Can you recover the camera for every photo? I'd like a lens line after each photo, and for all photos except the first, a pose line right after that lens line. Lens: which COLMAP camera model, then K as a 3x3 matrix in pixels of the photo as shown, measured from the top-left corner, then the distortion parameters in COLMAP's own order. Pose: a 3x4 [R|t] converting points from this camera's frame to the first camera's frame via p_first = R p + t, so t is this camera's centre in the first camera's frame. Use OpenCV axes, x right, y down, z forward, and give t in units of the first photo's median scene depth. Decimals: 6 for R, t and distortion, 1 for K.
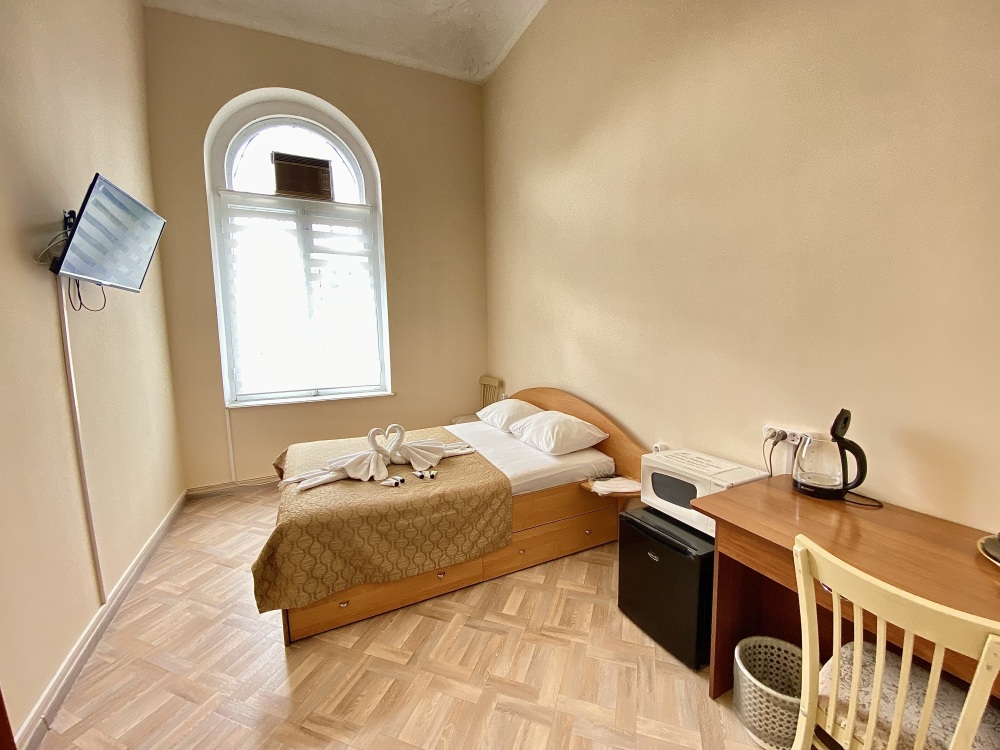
lens RADIAL K [[406.9, 0, 495.6], [0, 406.9, 372.4], [0, 0, 1]] dist [0.017291, -0.021171]
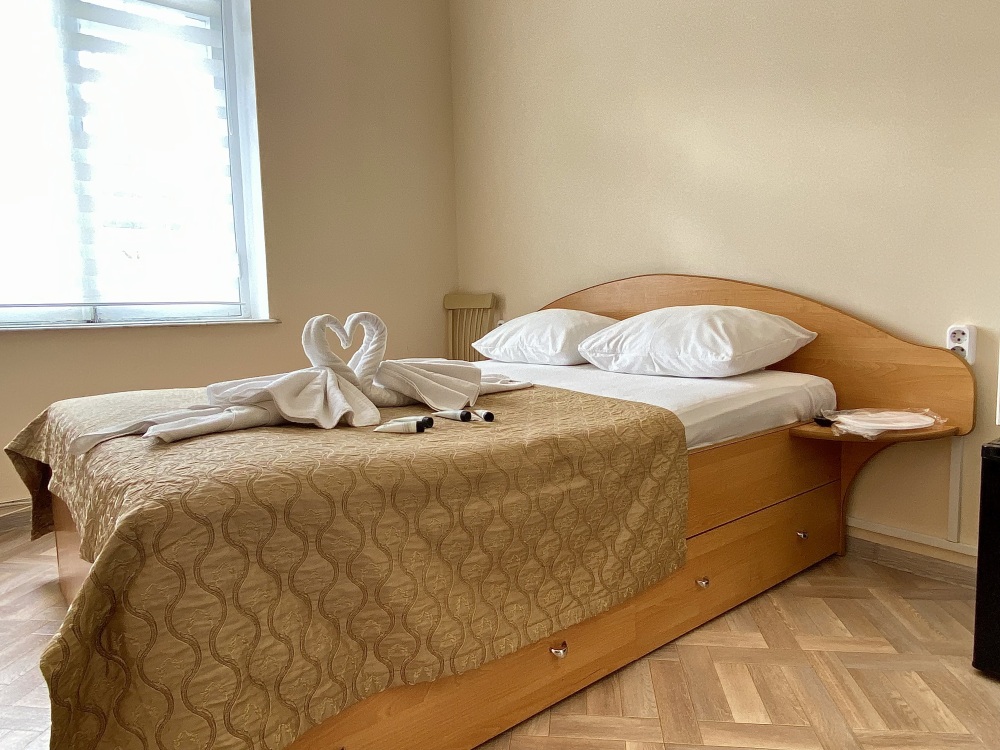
lens RADIAL K [[658.5, 0, 500.0], [0, 658.5, 375.0], [0, 0, 1]] dist [0.044733, -0.047363]
pose [[0.976152, -0.031780, 0.214748, -0.294364], [0.033693, 0.999418, -0.005253, 0.226621], [-0.214456, 0.012364, 0.976655, 0.379198]]
